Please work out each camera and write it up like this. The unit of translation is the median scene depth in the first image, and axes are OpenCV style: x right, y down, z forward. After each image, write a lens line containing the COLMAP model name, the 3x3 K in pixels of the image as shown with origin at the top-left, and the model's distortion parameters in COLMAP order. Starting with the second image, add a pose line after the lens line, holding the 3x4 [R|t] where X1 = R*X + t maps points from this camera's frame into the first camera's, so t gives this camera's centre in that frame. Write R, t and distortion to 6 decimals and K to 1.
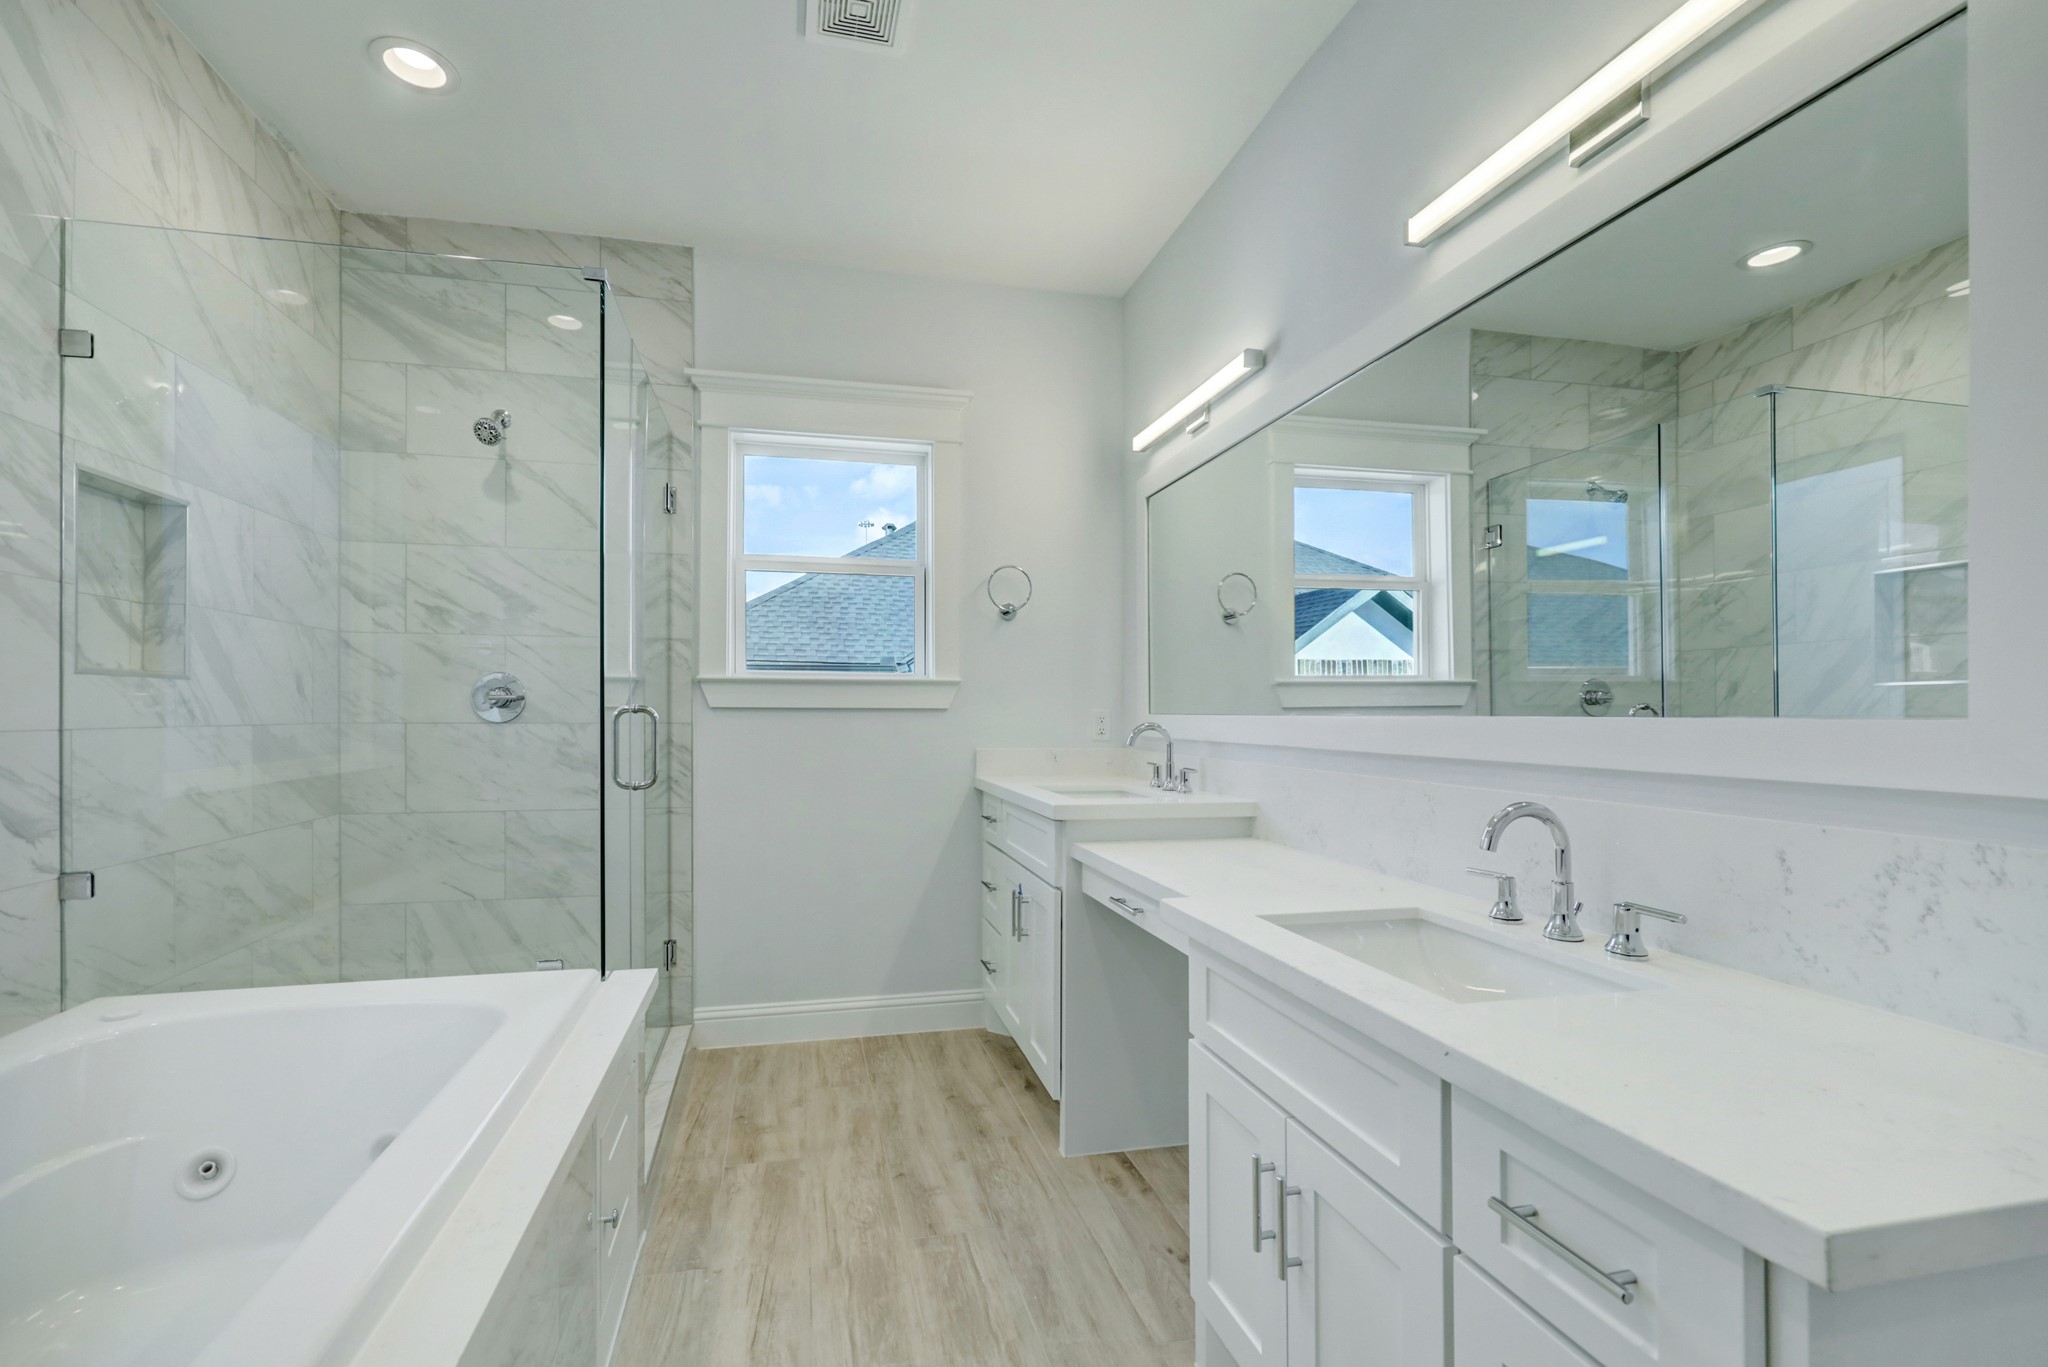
lens RADIAL K [[846.6, 0, 990.8], [0, 846.6, 709.0], [0, 0, 1]] dist [-0.001346, 0.000240]
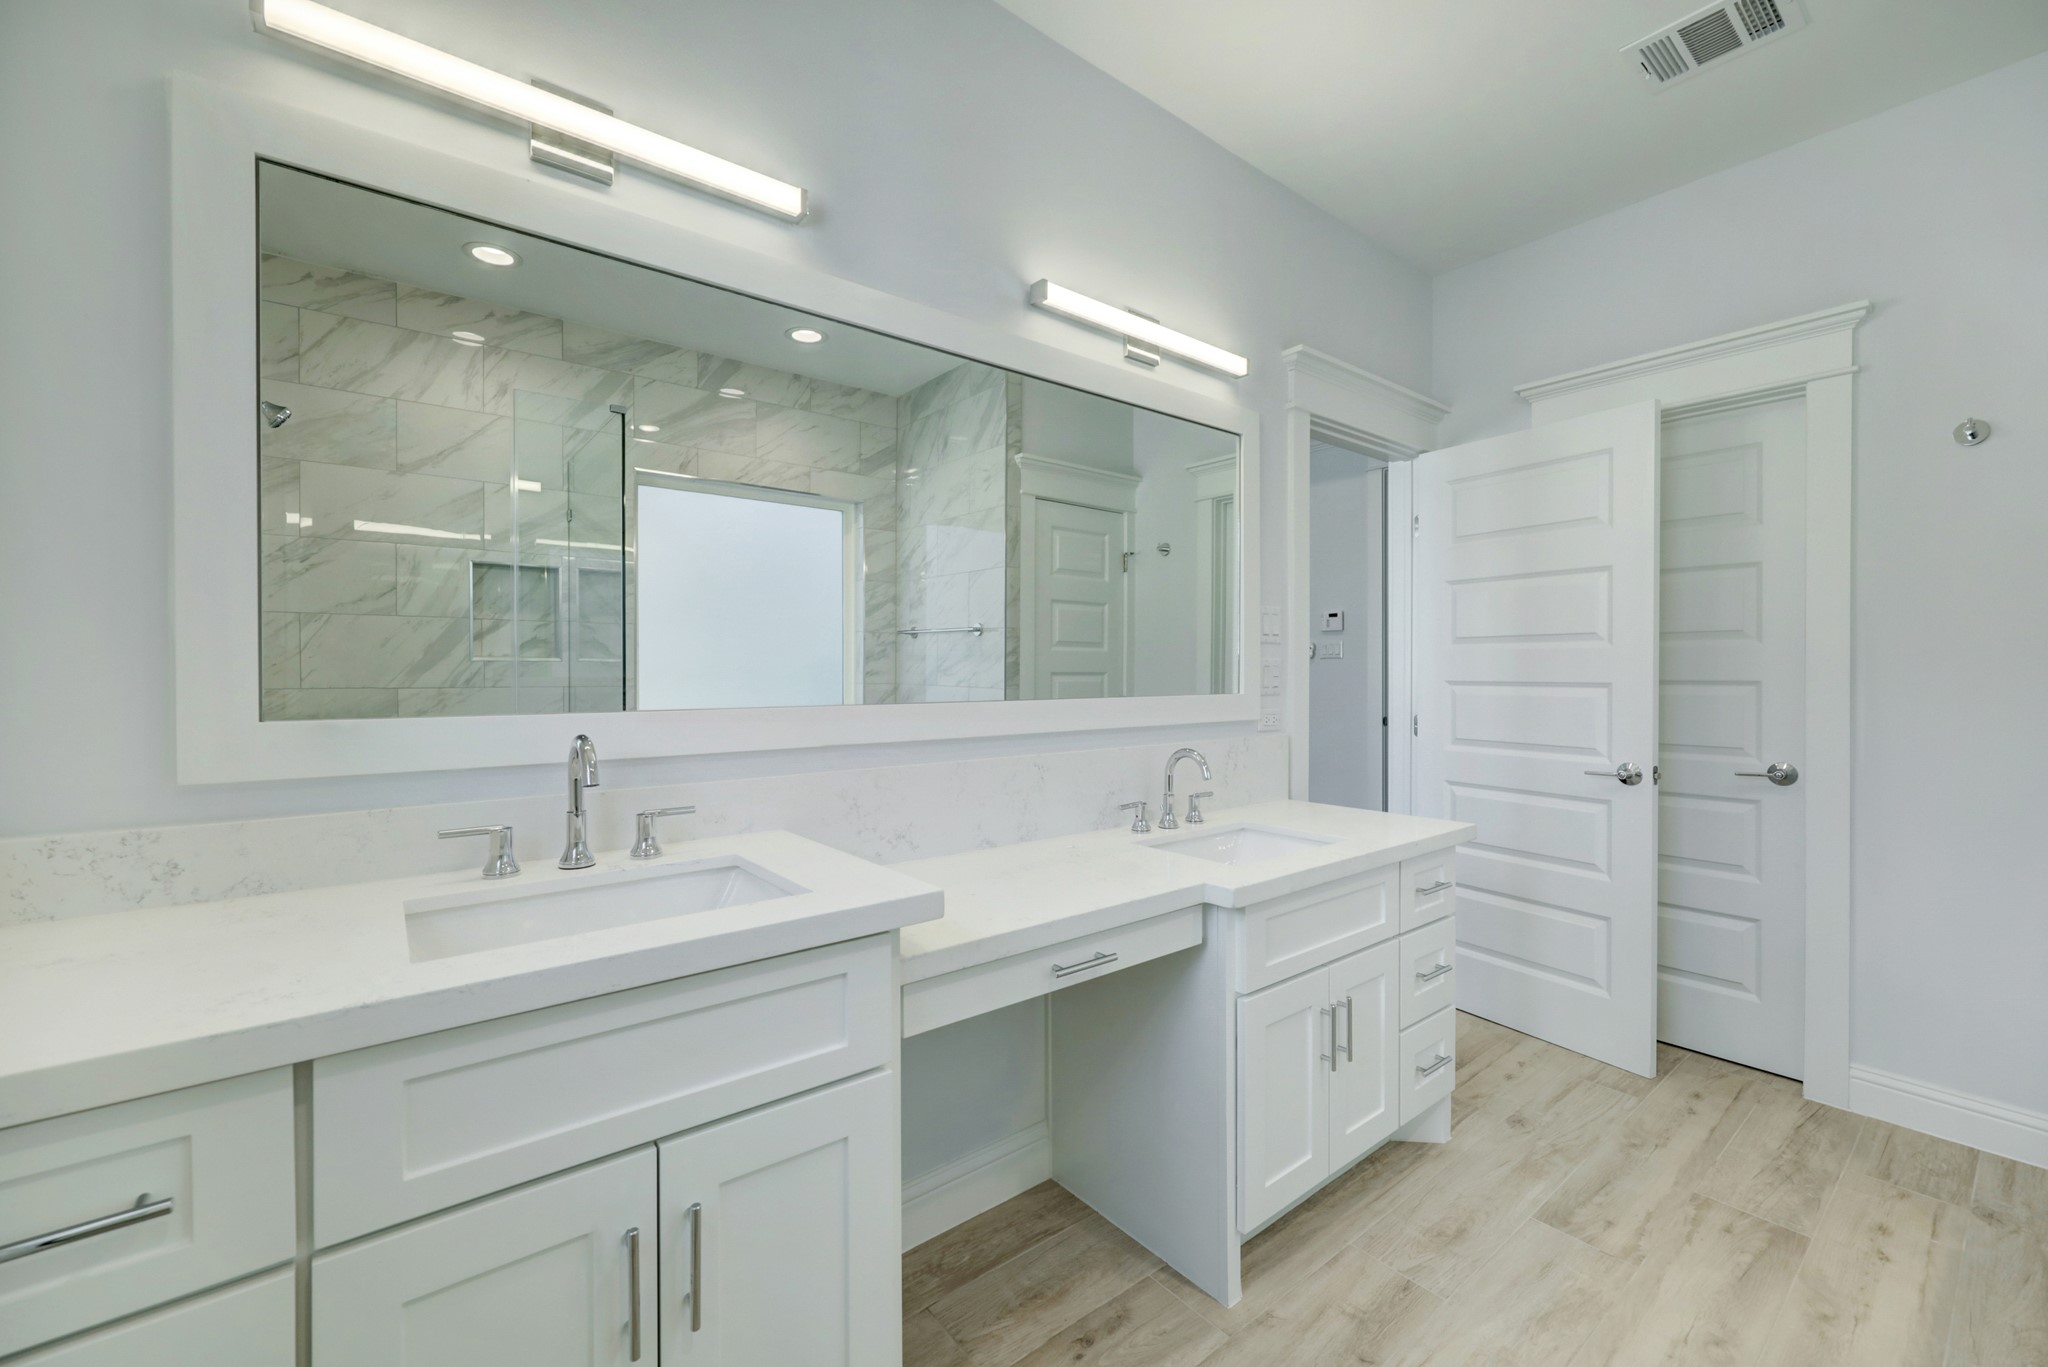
lens RADIAL K [[831.2, 0, 1024.0], [0, 831.2, 683.5], [0, 0, 1]] dist [-0.036034, 0.000017]
pose [[-0.441716, -0.011038, 0.897087, -0.274047], [-0.007478, 0.999935, 0.008621, -0.011210], [-0.897124, -0.002900, -0.441769, 0.810598]]
